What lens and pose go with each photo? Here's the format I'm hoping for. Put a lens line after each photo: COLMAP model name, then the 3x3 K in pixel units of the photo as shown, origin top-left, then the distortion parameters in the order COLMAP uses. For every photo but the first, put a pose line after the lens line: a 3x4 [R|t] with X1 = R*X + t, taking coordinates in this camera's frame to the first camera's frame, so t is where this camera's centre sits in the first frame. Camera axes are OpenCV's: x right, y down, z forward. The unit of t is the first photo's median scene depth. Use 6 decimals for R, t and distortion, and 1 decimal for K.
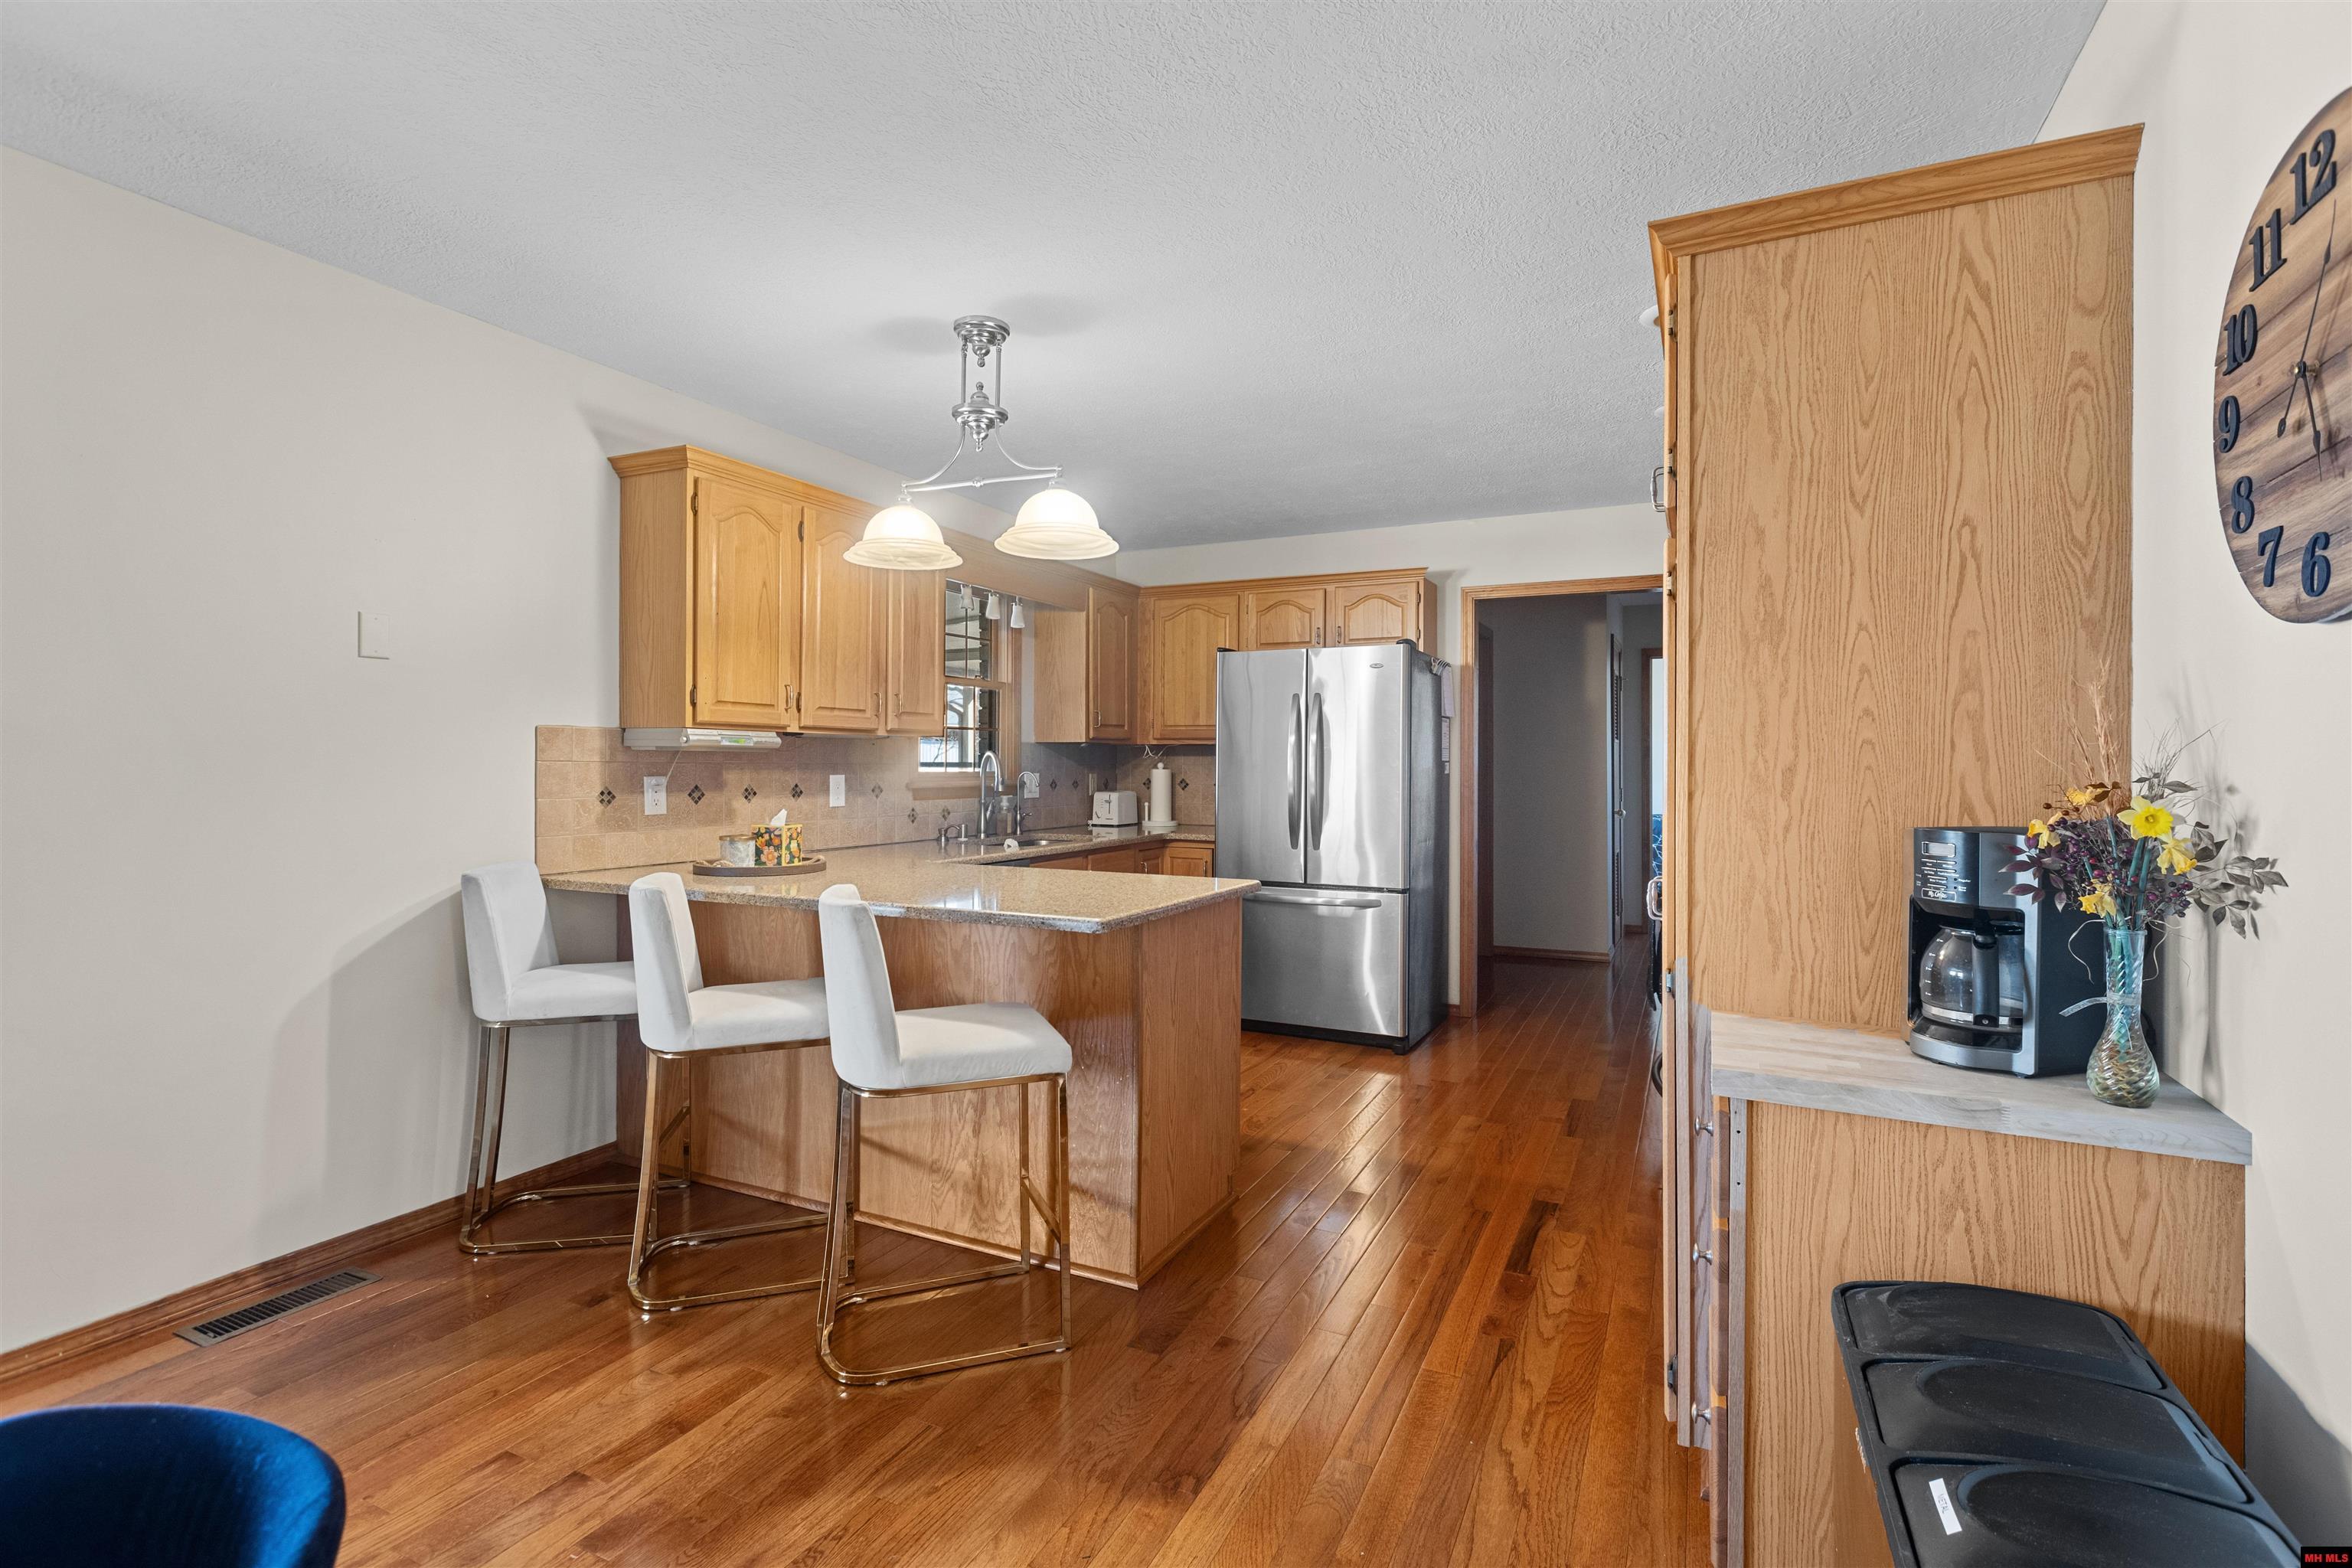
lens RADIAL K [[1083.3, 0, 1186.9], [0, 1083.3, 763.1], [0, 0, 1]] dist [0.000684, 0.000041]
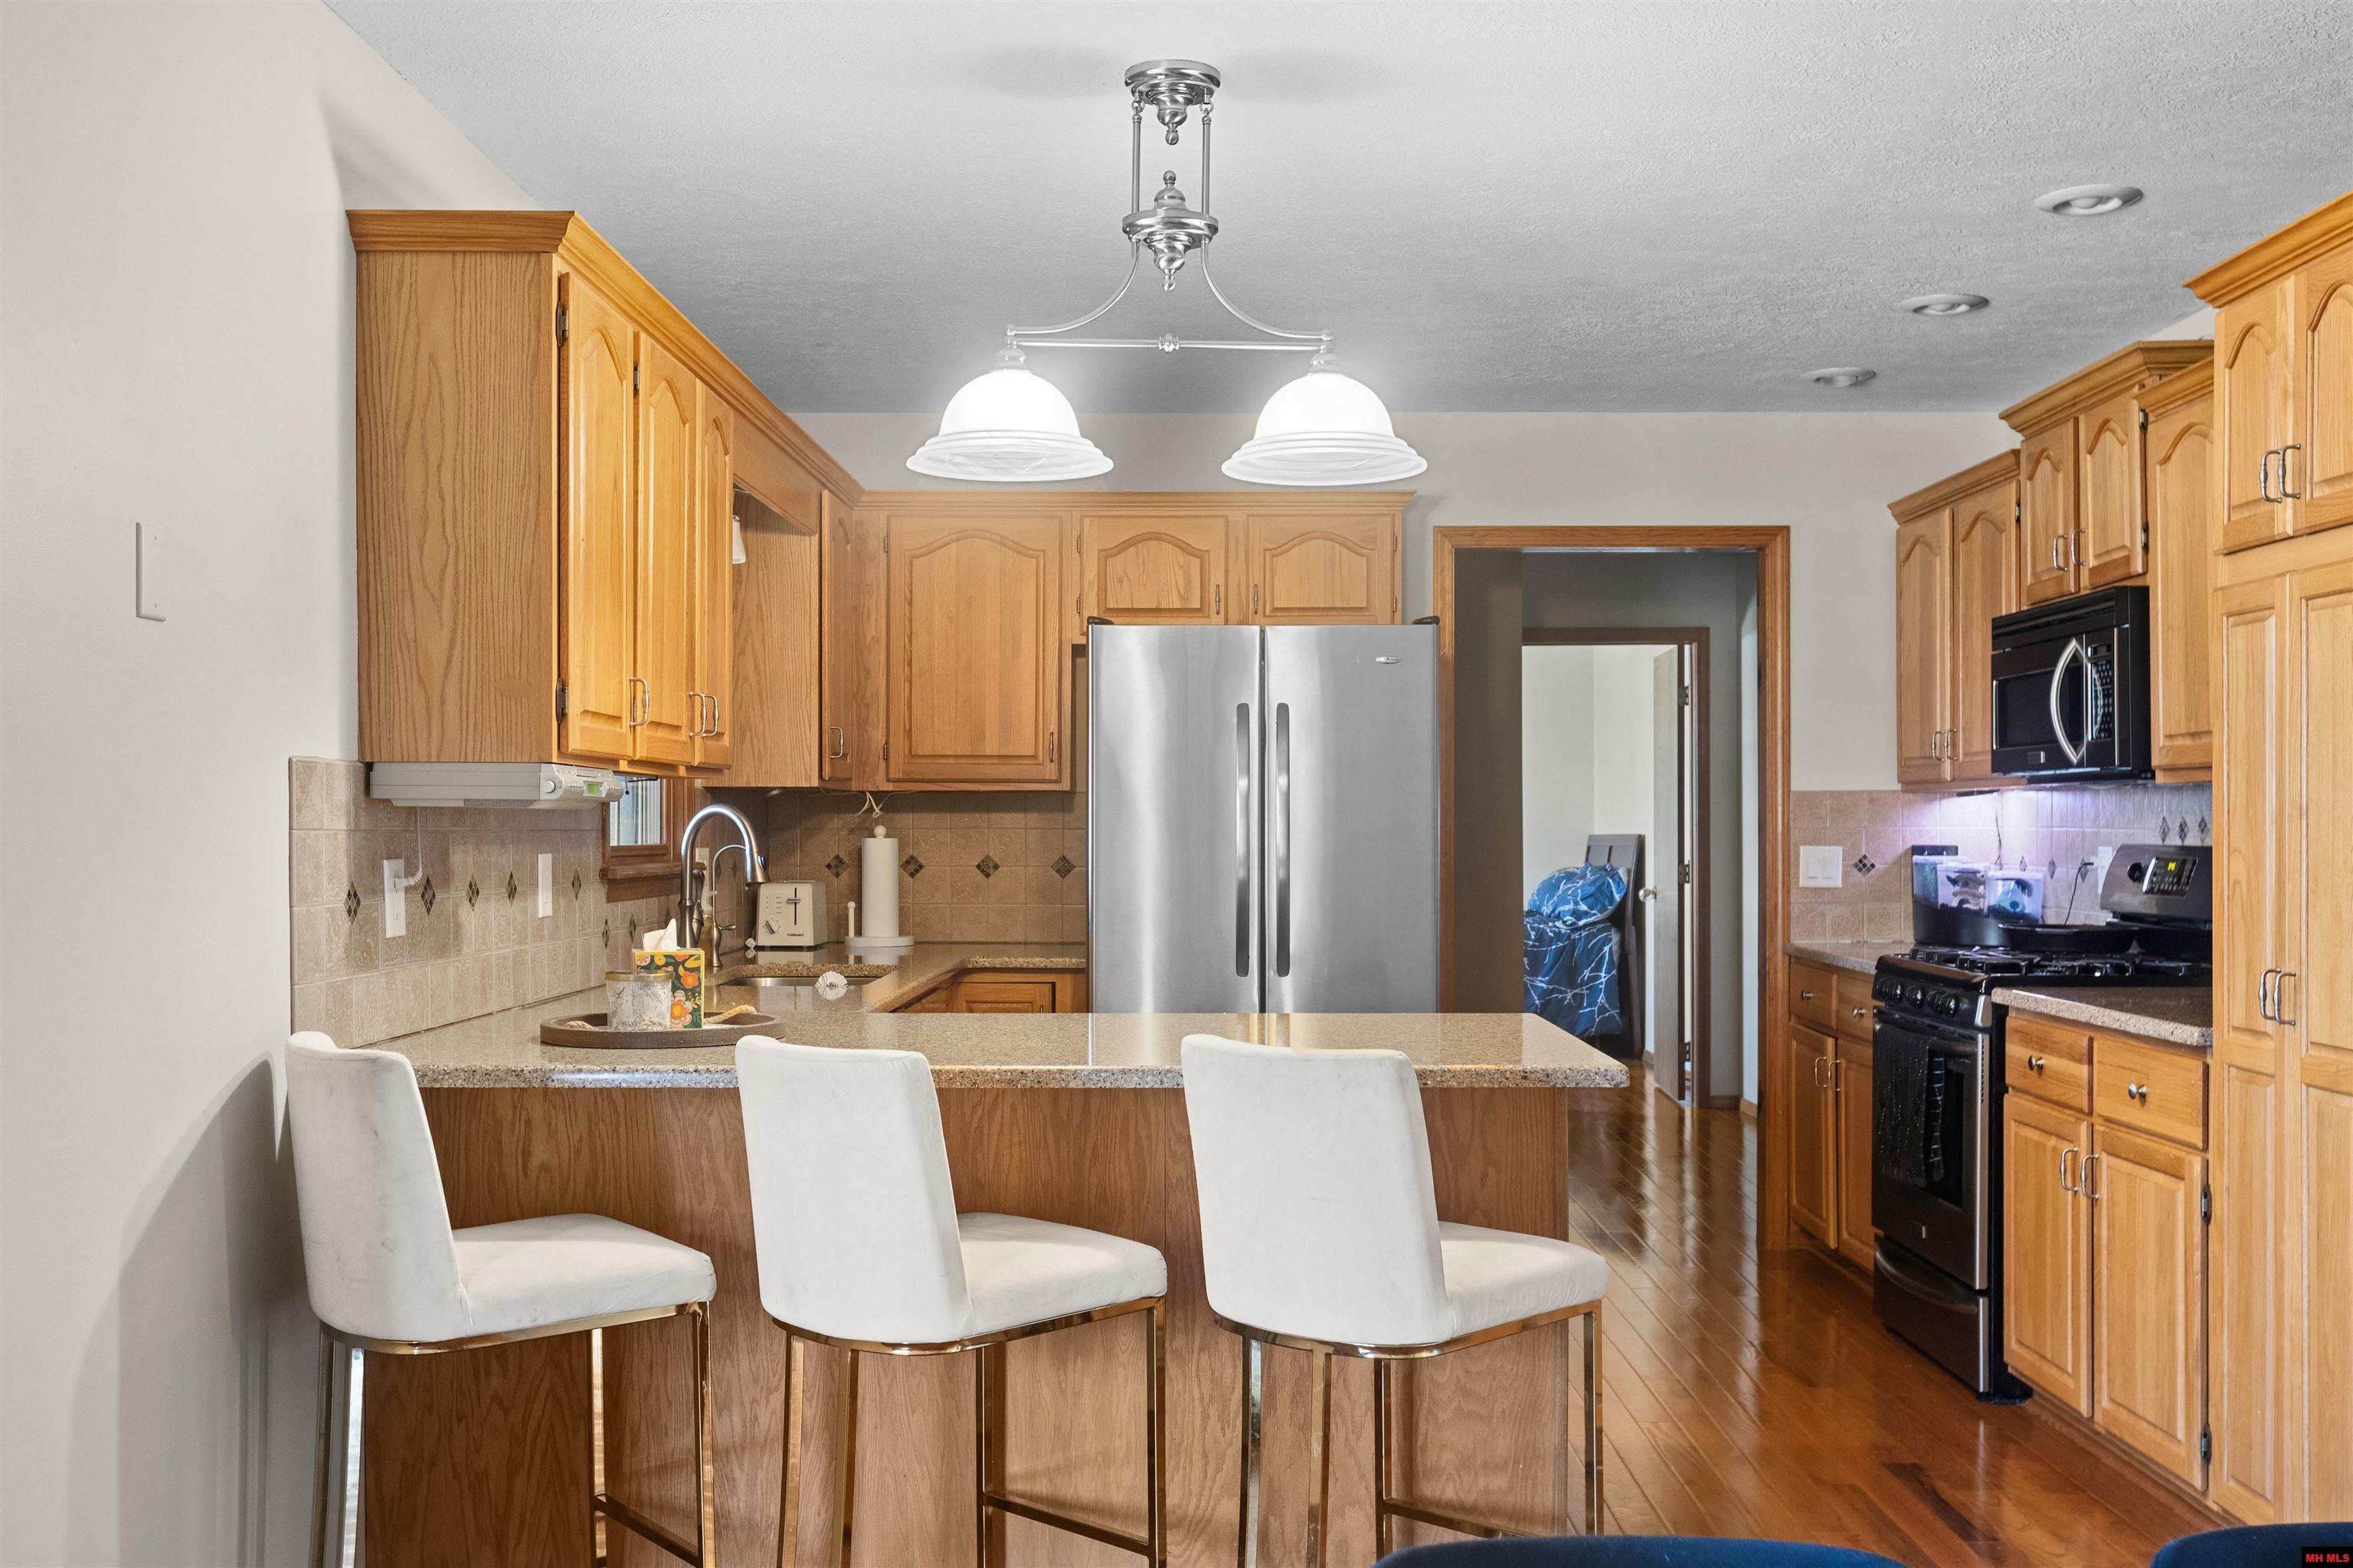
lens RADIAL K [[2251.2, 0, 1189.9], [0, 2251.2, 845.3], [0, 0, 1]] dist [0.002993, -0.019378]
pose [[0.904457, -0.008500, 0.426481, -0.623255], [0.004063, 0.999928, 0.011312, -0.004430], [-0.426546, -0.008498, 0.904426, -0.086433]]
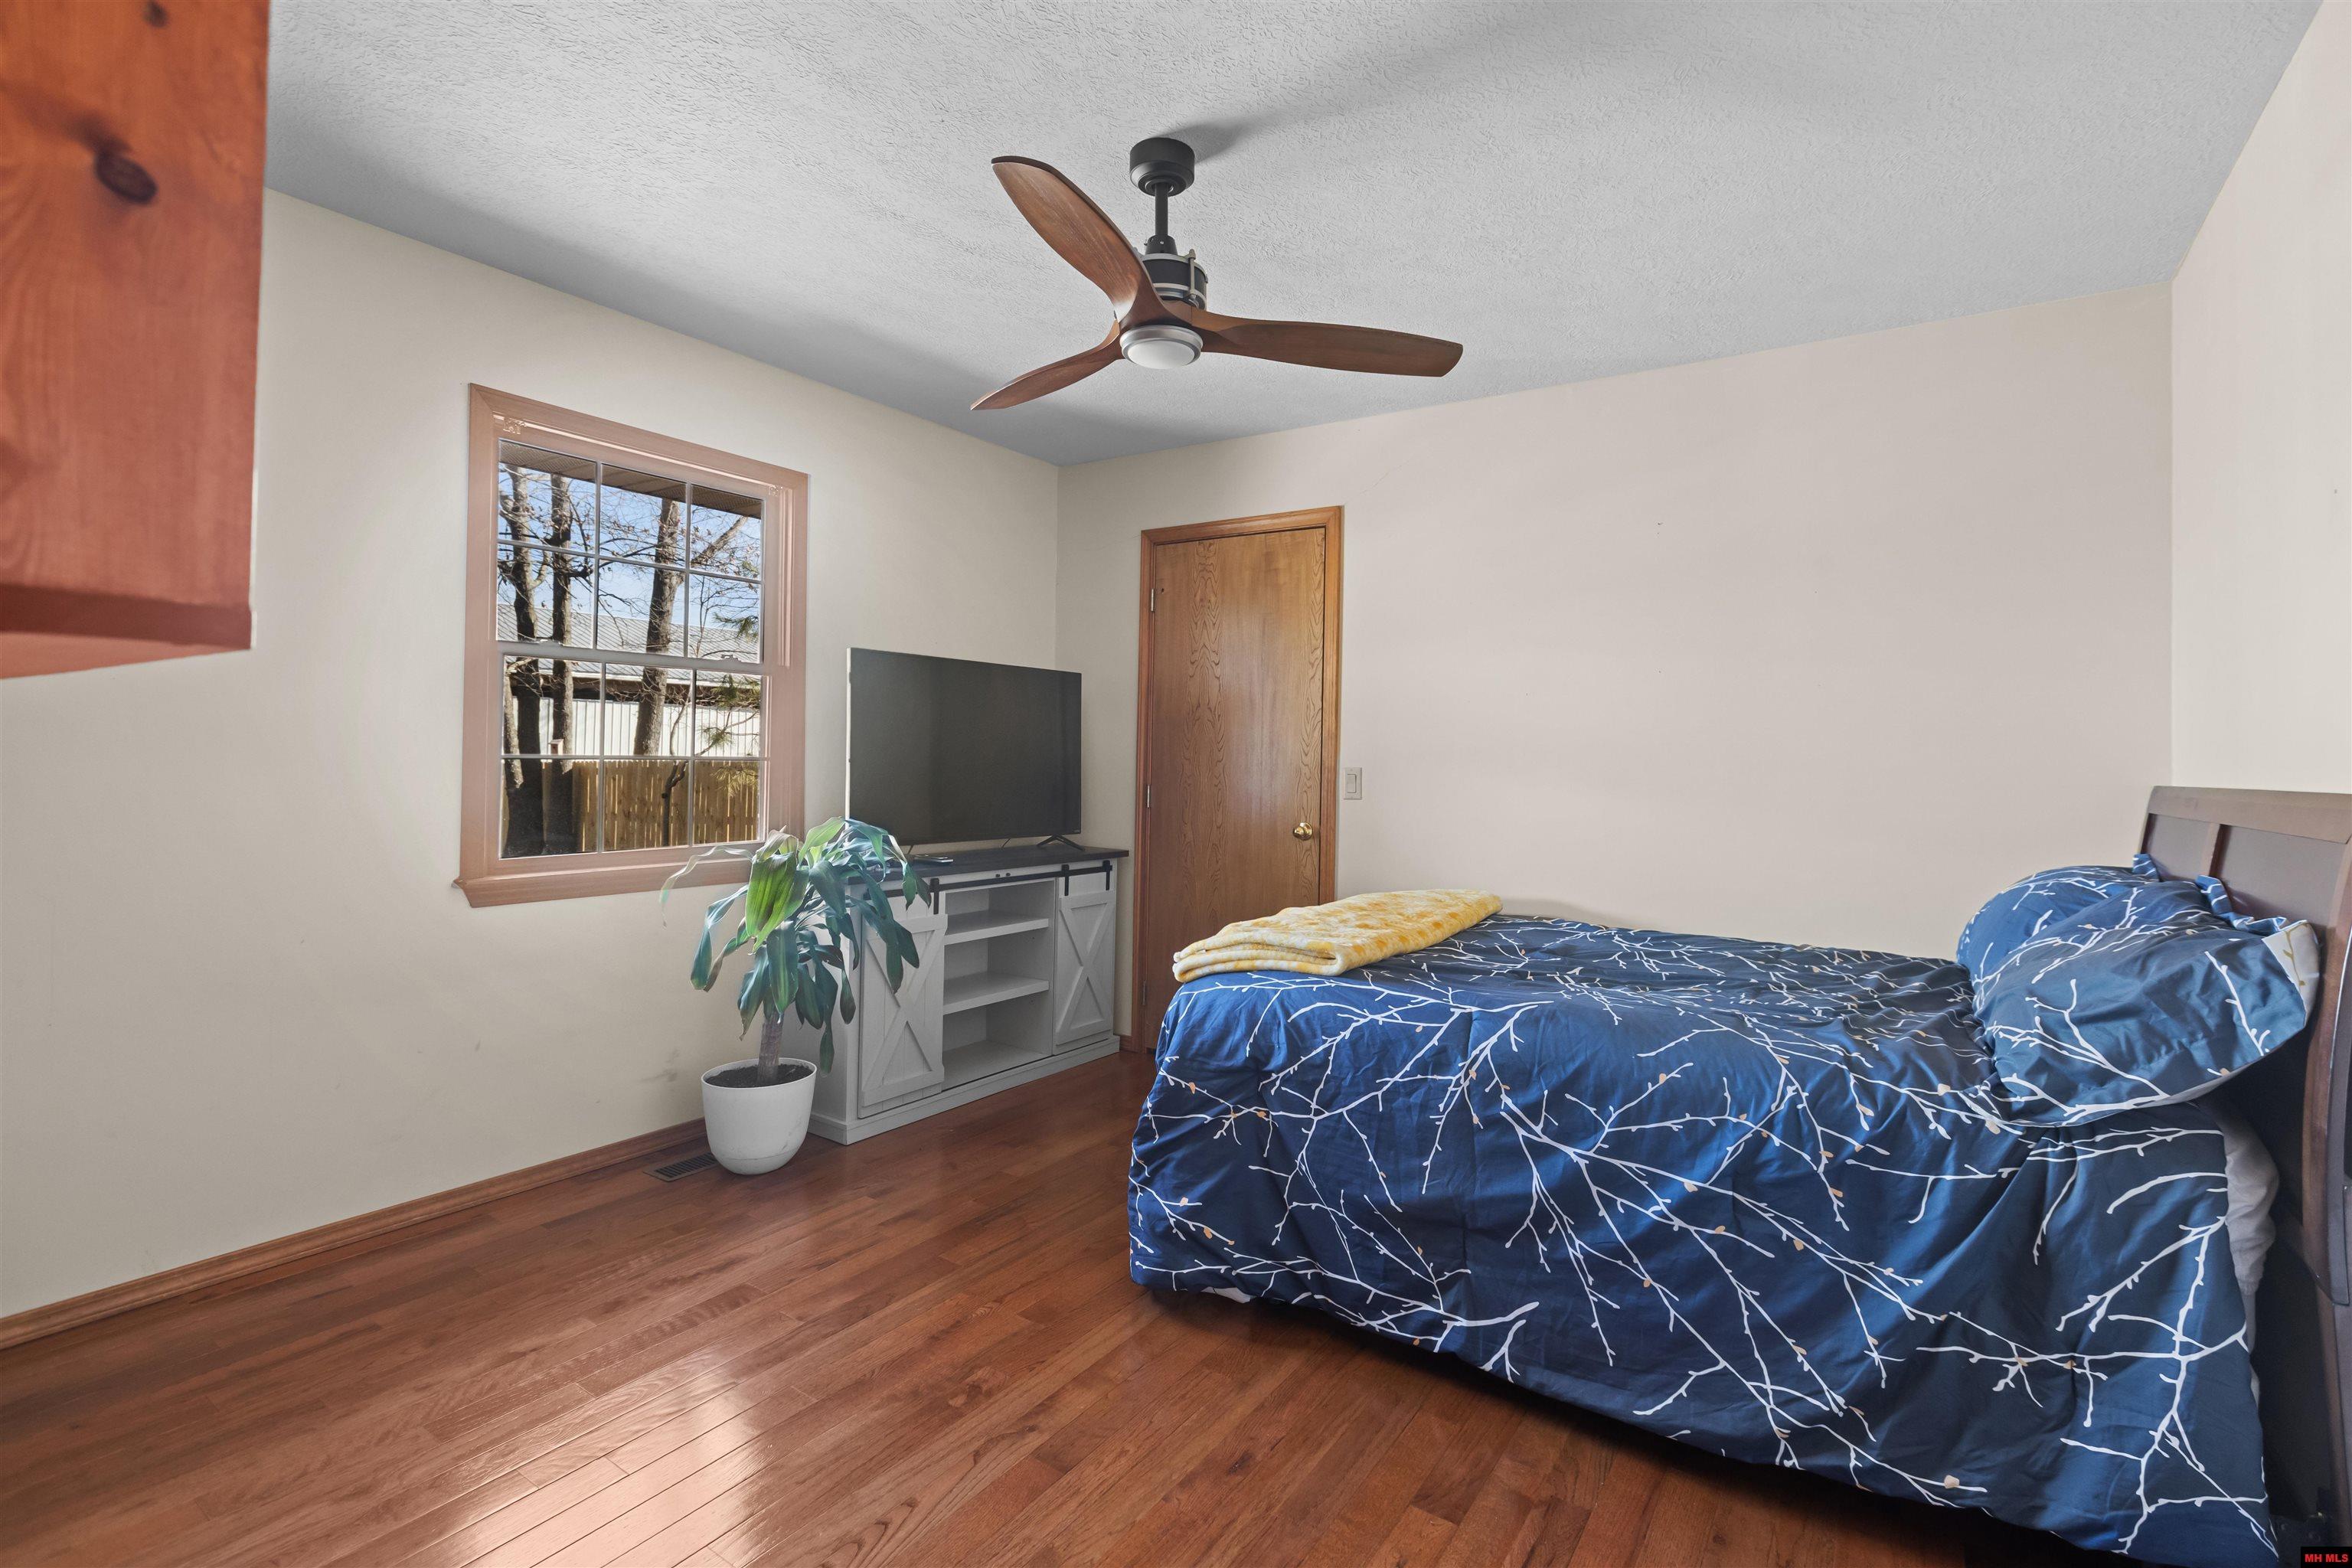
lens RADIAL K [[1097.4, 0, 1178.4], [0, 1097.4, 731.0], [0, 0, 1]] dist [-0.000435, -0.000176]
pose [[0.989184, 0.011785, -0.146204, 1.171395], [-0.013593, 0.999843, -0.011369, 0.008034], [0.146047, 0.013234, 0.989189, 2.386948]]
